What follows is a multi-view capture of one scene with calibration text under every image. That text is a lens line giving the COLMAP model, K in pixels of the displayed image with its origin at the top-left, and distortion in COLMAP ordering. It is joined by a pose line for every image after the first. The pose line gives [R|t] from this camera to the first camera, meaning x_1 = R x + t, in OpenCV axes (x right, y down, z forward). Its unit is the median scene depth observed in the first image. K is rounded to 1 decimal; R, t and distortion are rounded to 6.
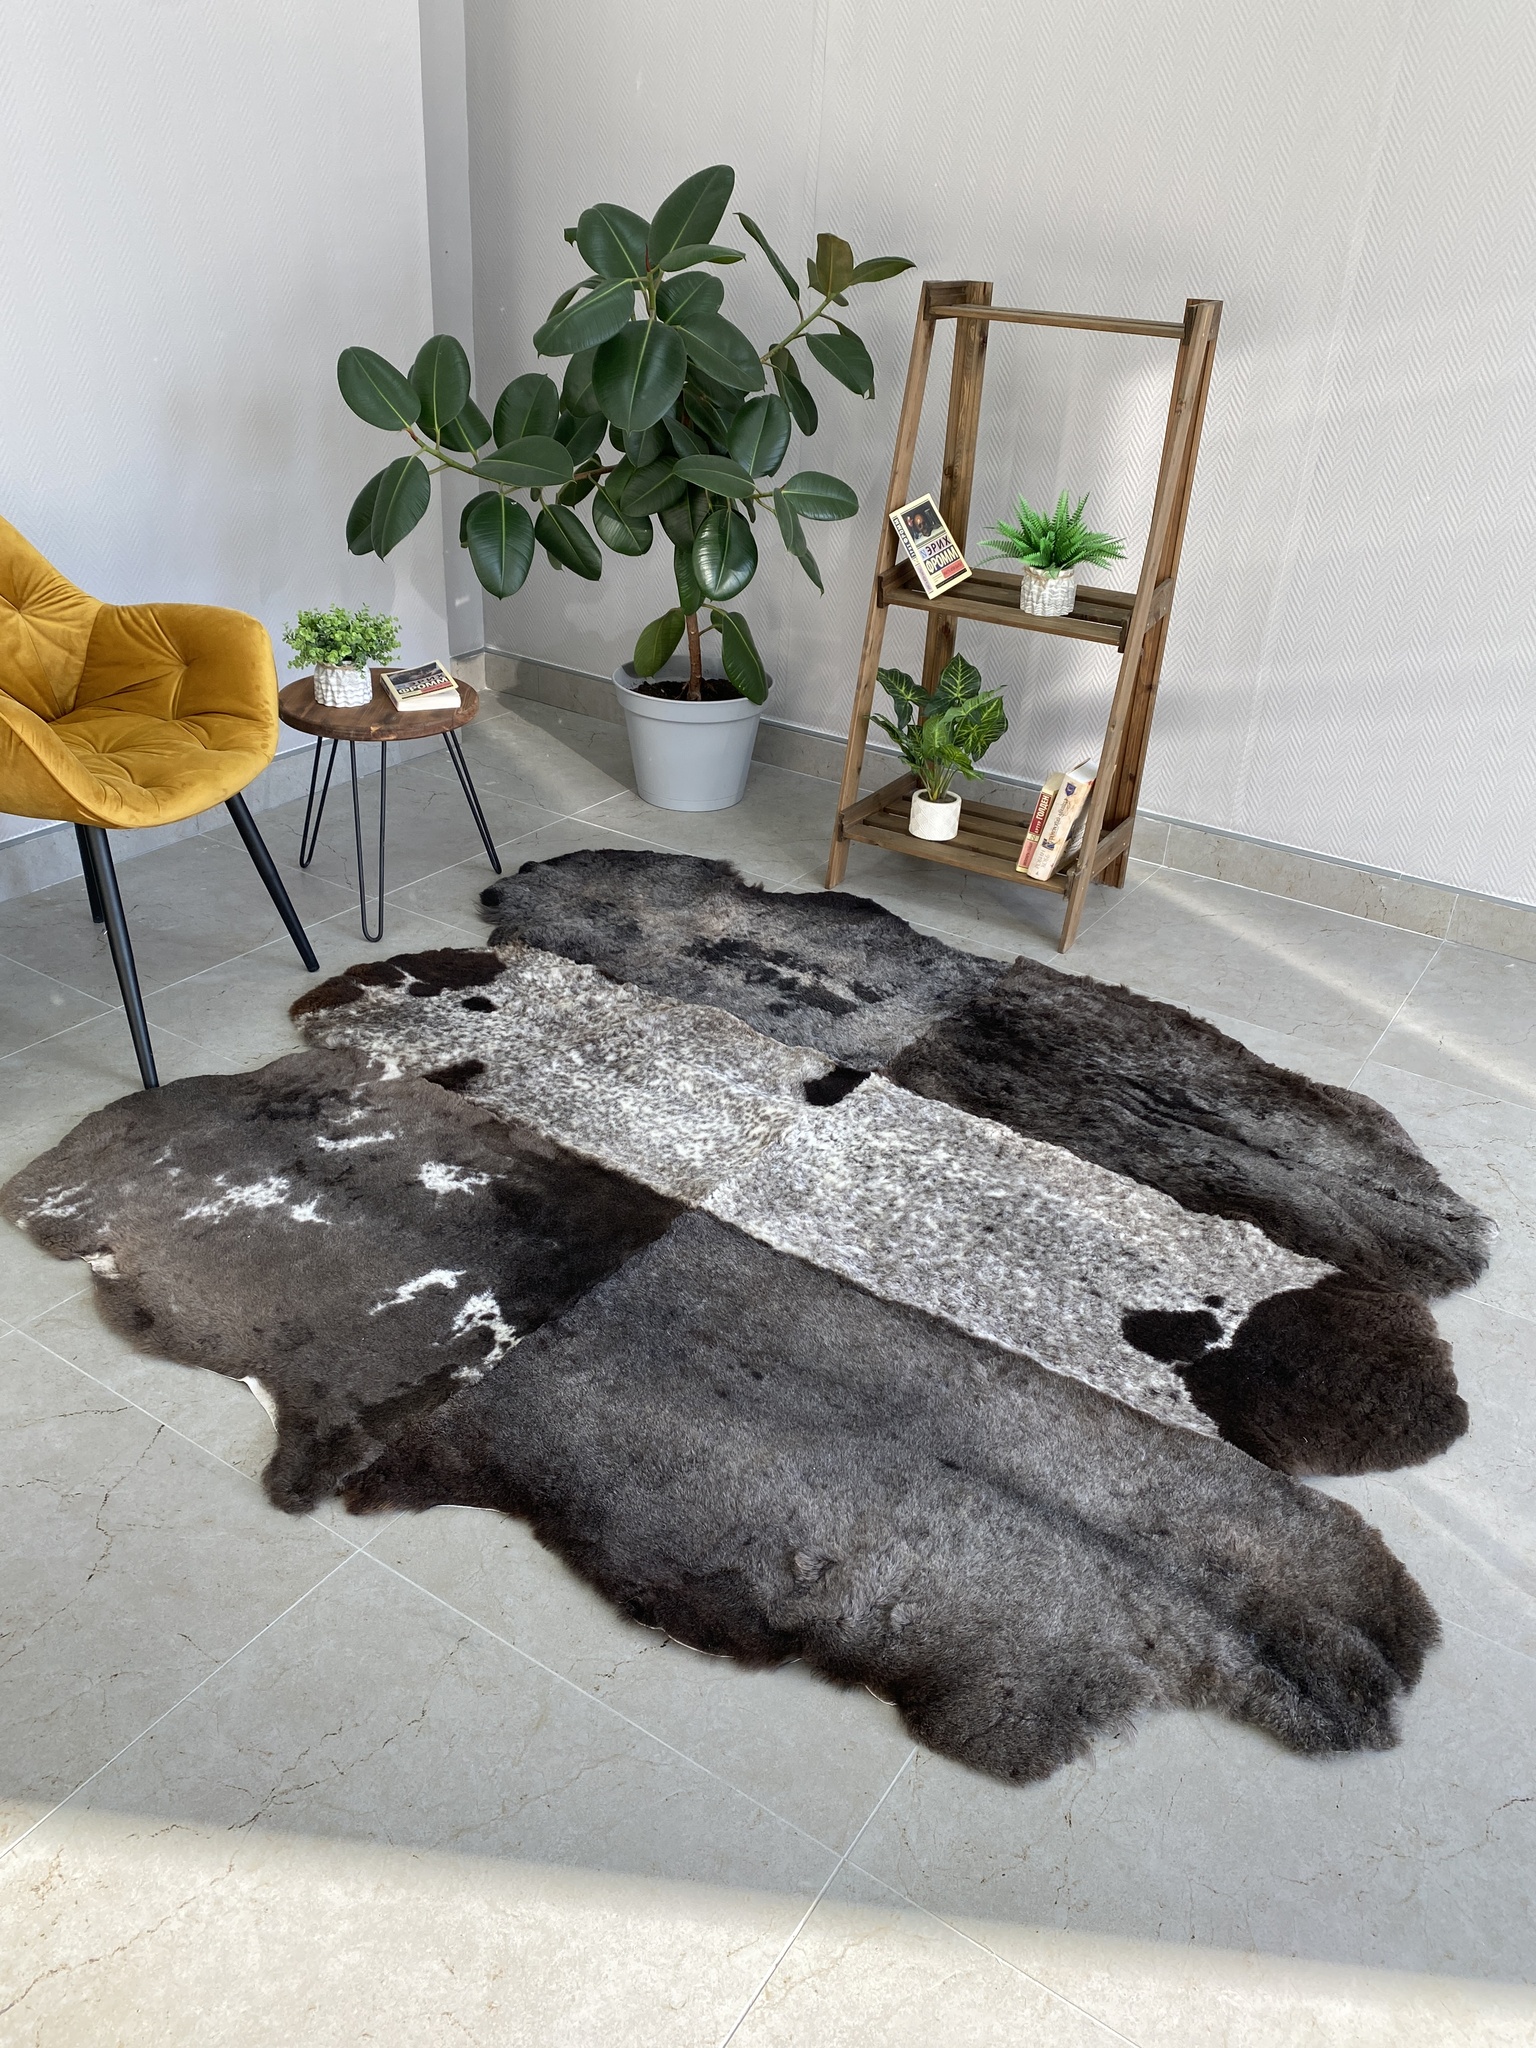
lens RADIAL K [[1547.8, 0, 740.0], [0, 1547.8, 1022.9], [0, 0, 1]] dist [0.041539, -0.046024]
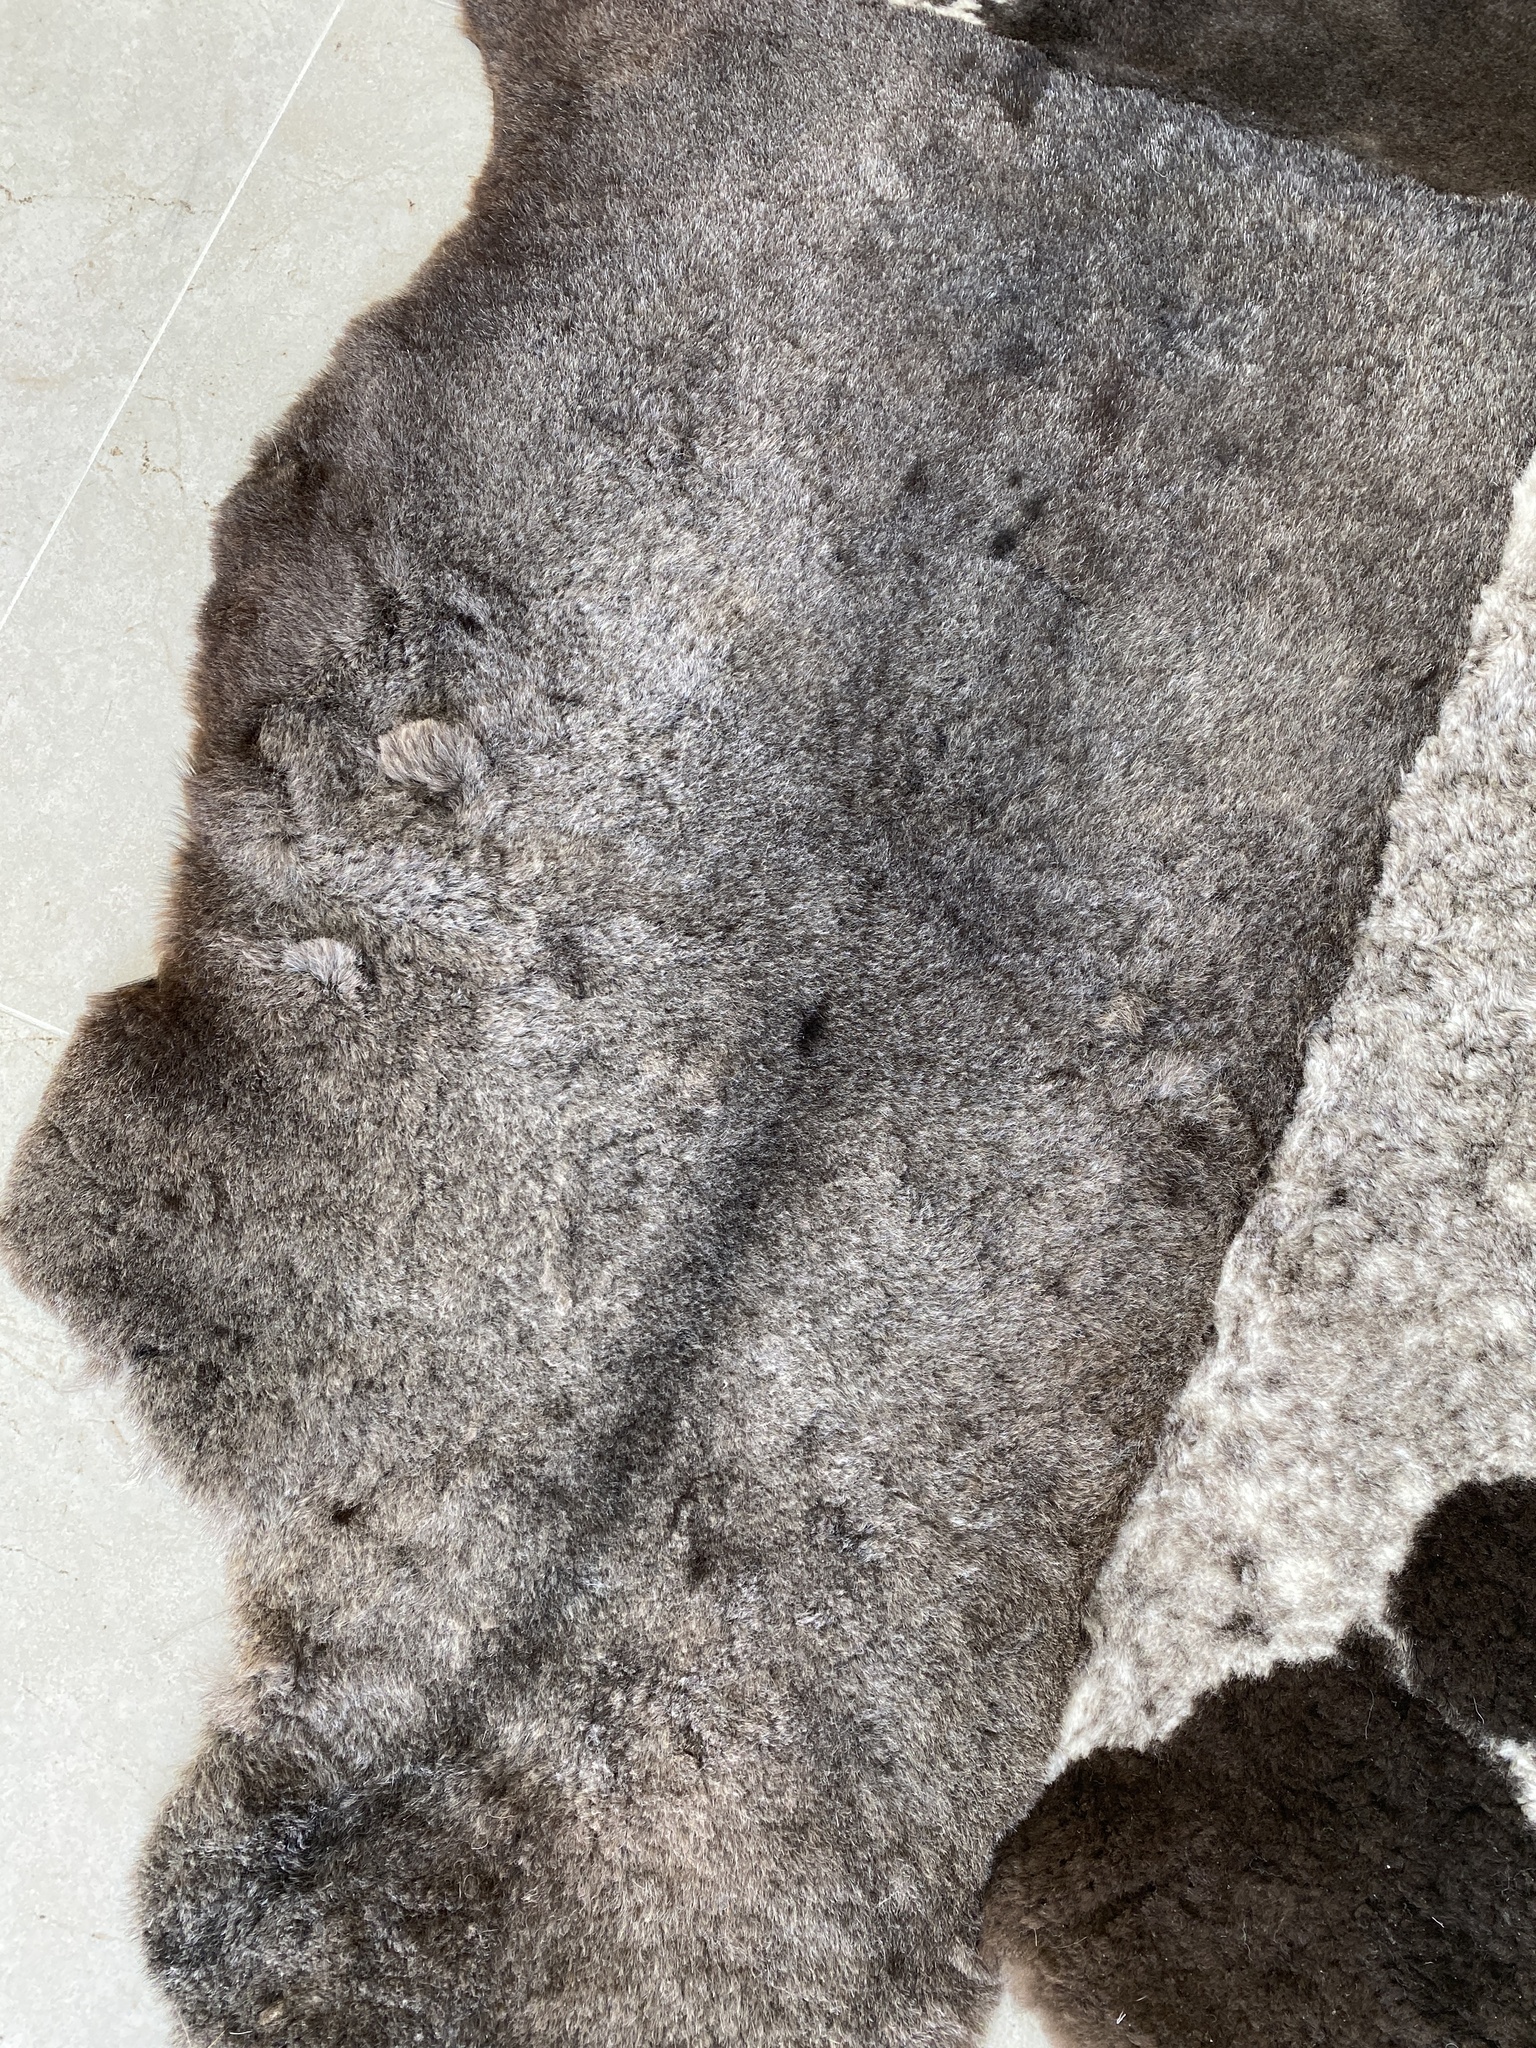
lens RADIAL K [[1547.8, 0, 771.8], [0, 1547.8, 1008.6], [0, 0, 1]] dist [0.041539, -0.046024]
pose [[0.190975, 0.949586, -0.248625, 0.167008], [-0.427793, 0.308483, 0.849607, -0.041272], [0.883471, -0.055894, 0.465139, 0.585509]]
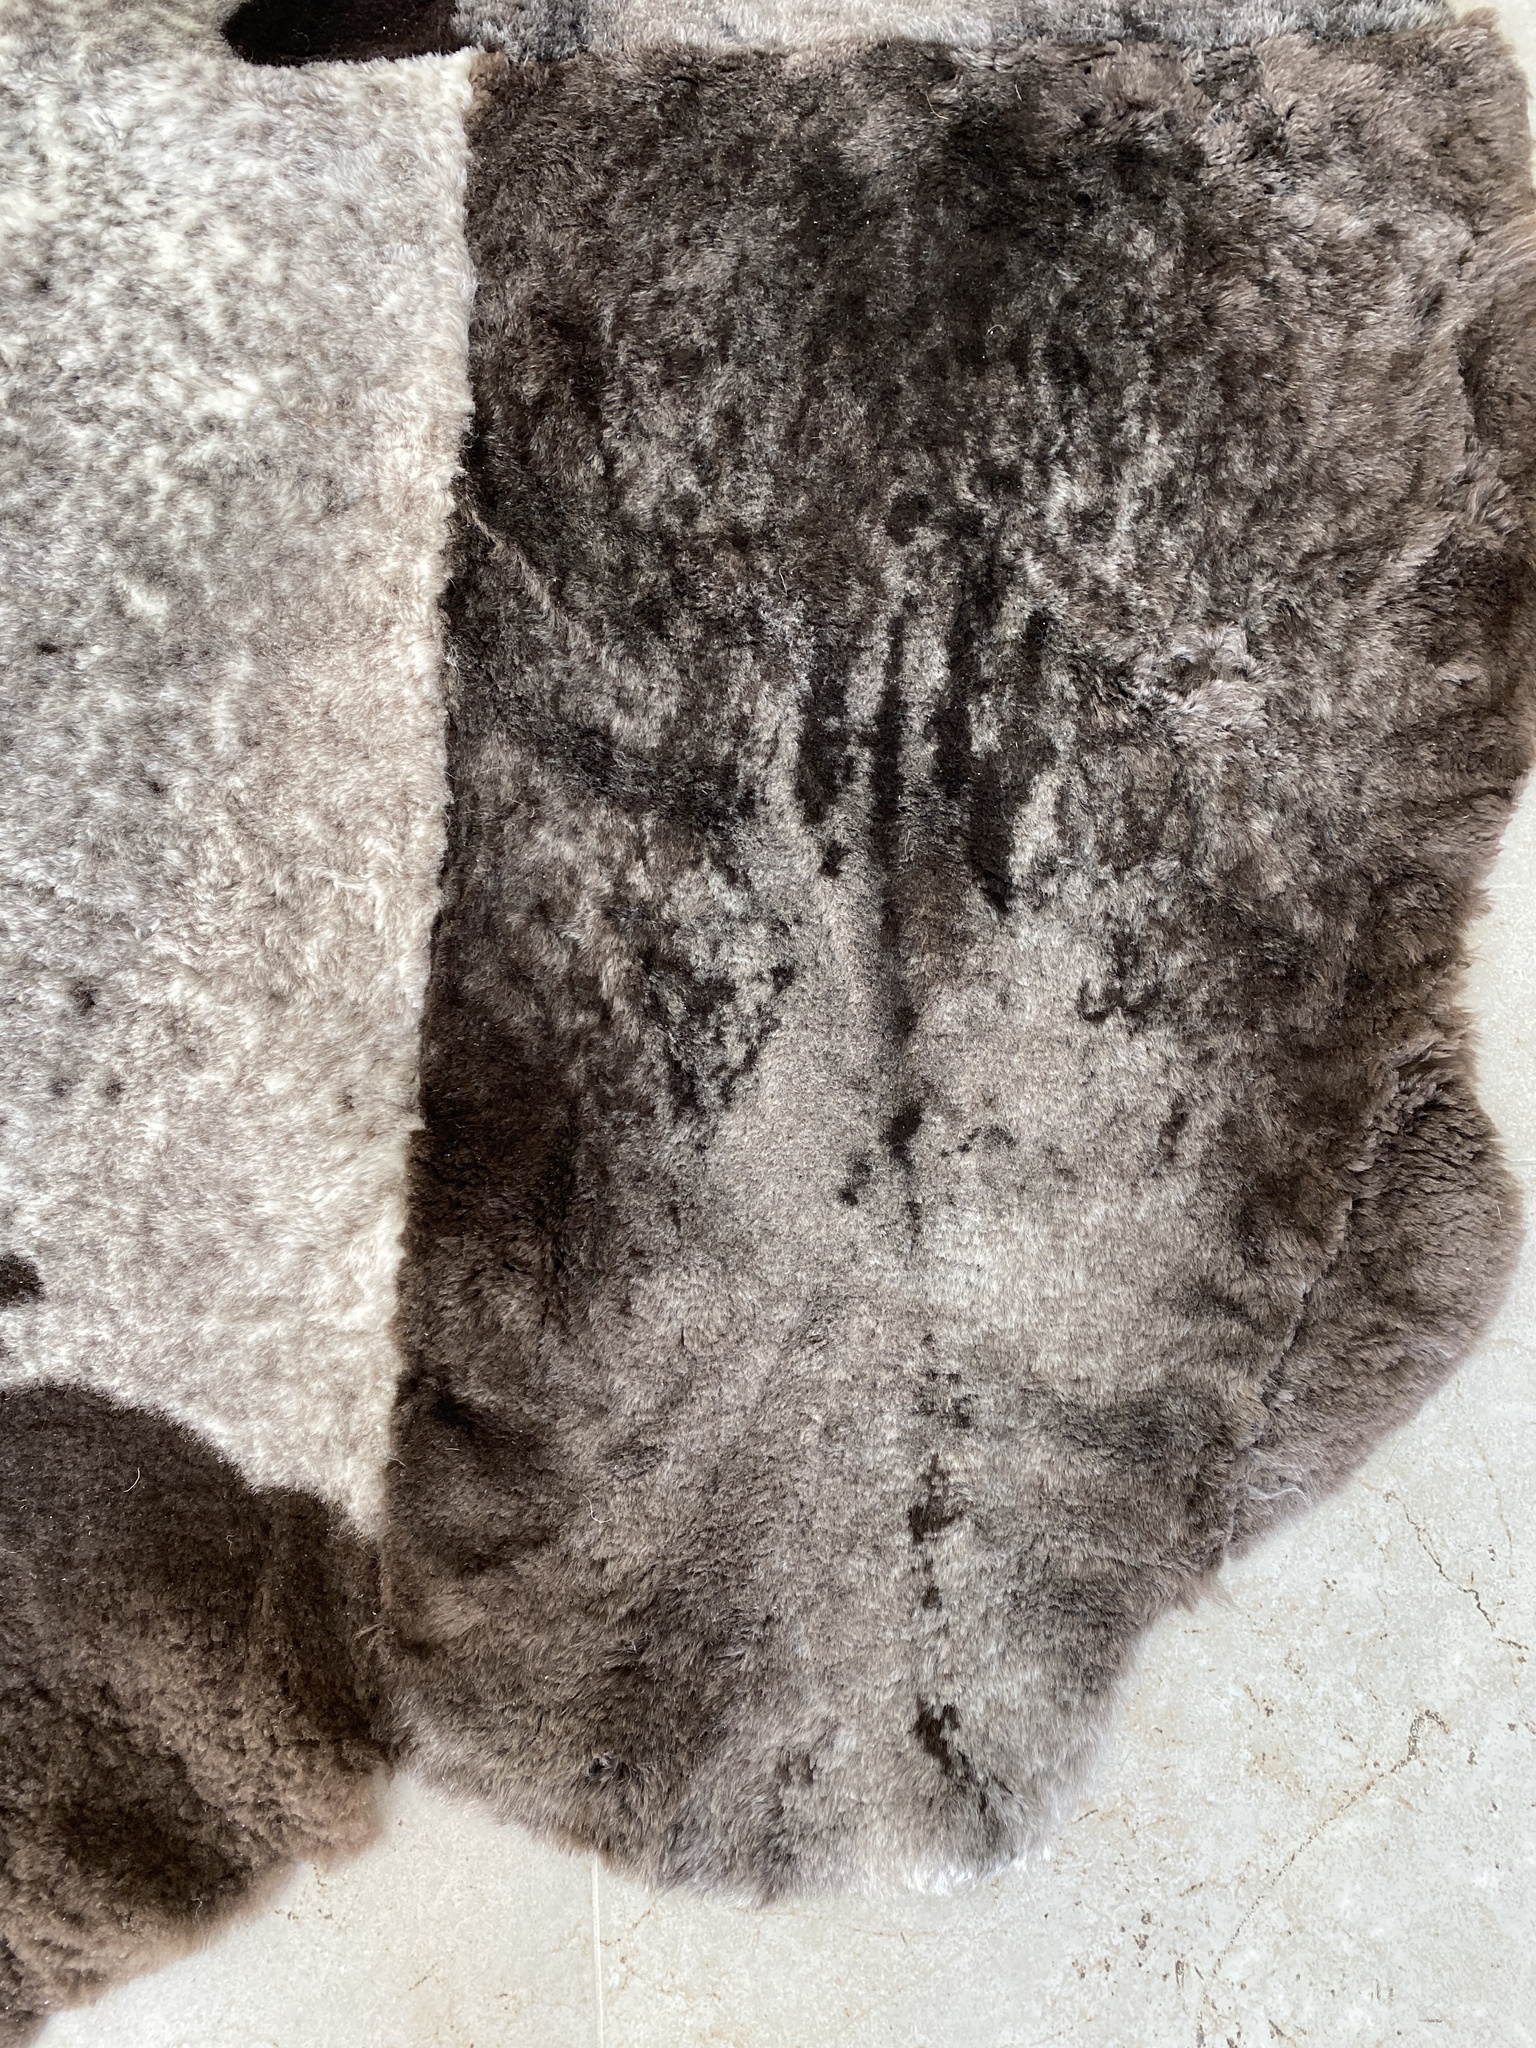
lens RADIAL K [[1547.8, 0, 759.3], [0, 1547.8, 1030.2], [0, 0, 1]] dist [0.041539, -0.046024]
pose [[0.609399, 0.763518, -0.213713, 0.369070], [-0.359580, 0.506377, 0.783763, -0.151970], [0.706636, -0.400778, 0.583131, 0.791899]]
